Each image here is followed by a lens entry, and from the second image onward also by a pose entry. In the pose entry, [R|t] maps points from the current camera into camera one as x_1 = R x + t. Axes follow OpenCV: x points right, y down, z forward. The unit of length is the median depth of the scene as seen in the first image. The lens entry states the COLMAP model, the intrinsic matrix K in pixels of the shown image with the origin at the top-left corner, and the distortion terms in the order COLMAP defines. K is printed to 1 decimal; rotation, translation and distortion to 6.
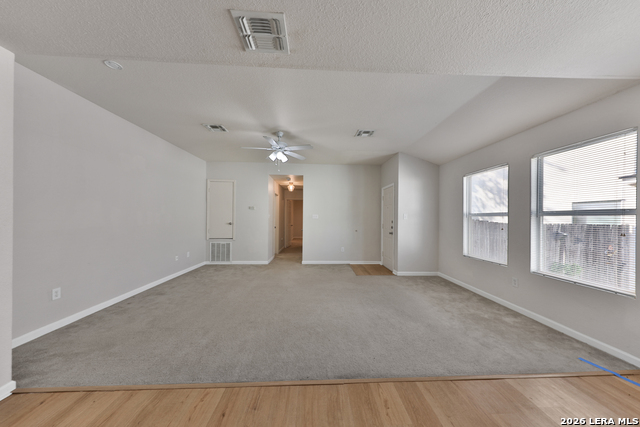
lens RADIAL K [[215.0, 0, 325.0], [0, 215.0, 217.2], [0, 0, 1]] dist [0.002958, -0.000237]
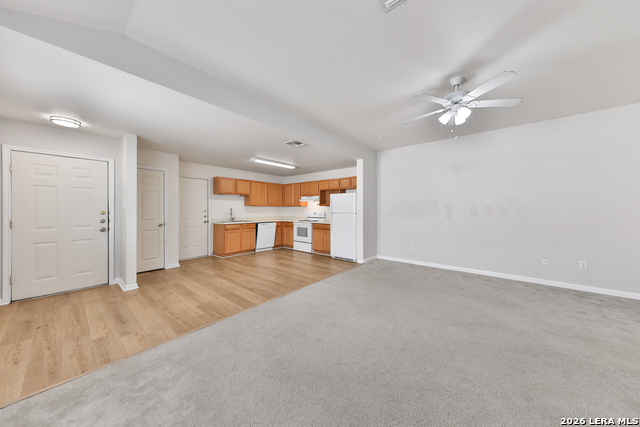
lens RADIAL K [[215.0, 0, 322.8], [0, 215.0, 208.2], [0, 0, 1]] dist [0.002958, -0.000237]
pose [[-0.685208, -0.008617, -0.728296, 0.436590], [-0.001264, 0.999943, -0.010641, 0.006311], [0.728346, -0.006371, -0.685180, 0.925234]]
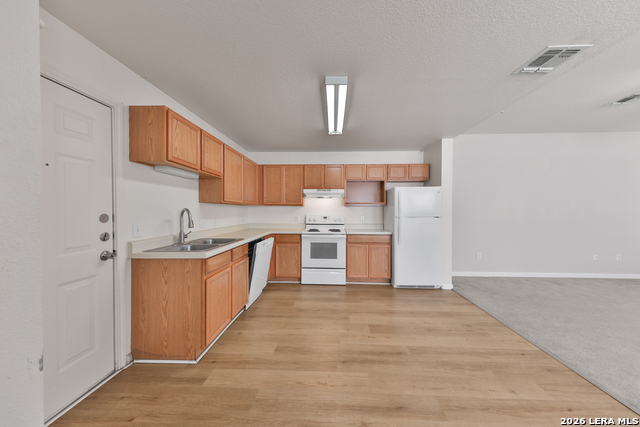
lens RADIAL K [[215.0, 0, 321.1], [0, 215.0, 212.1], [0, 0, 1]] dist [0.002958, -0.000237]
pose [[-0.097451, 0.004299, -0.995231, 0.304605], [-0.000809, 0.999990, 0.004399, -0.000007], [0.995240, 0.001233, -0.097447, -0.045312]]
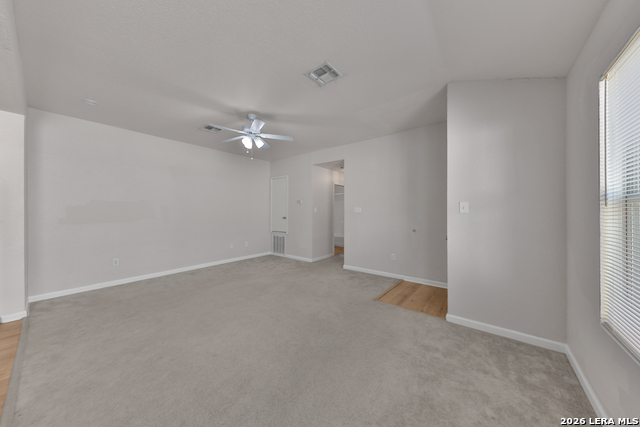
lens RADIAL K [[215.0, 0, 324.0], [0, 215.0, 208.3], [0, 0, 1]] dist [0.002958, -0.000237]
pose [[0.757516, -0.020243, -0.652503, 0.466287], [0.009511, 0.999755, -0.019975, 0.007973], [0.652748, 0.008926, 0.757523, 0.415235]]
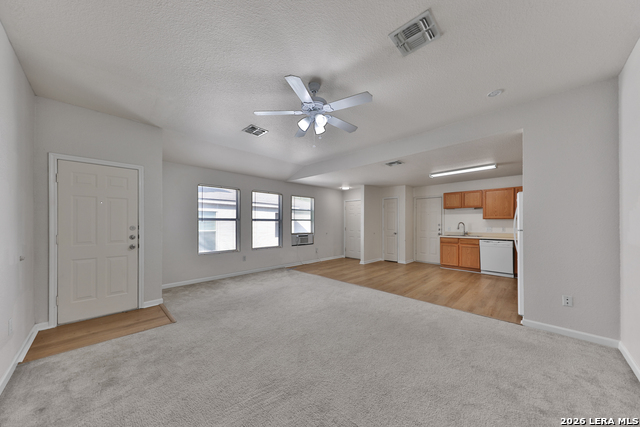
lens RADIAL K [[215.0, 0, 323.4], [0, 215.0, 223.0], [0, 0, 1]] dist [0.002958, -0.000237]
pose [[-0.669317, -0.002432, 0.742973, -0.556277], [-0.006201, 0.999978, -0.002313, 0.005254], [-0.742951, -0.006156, -0.669318, 1.110688]]
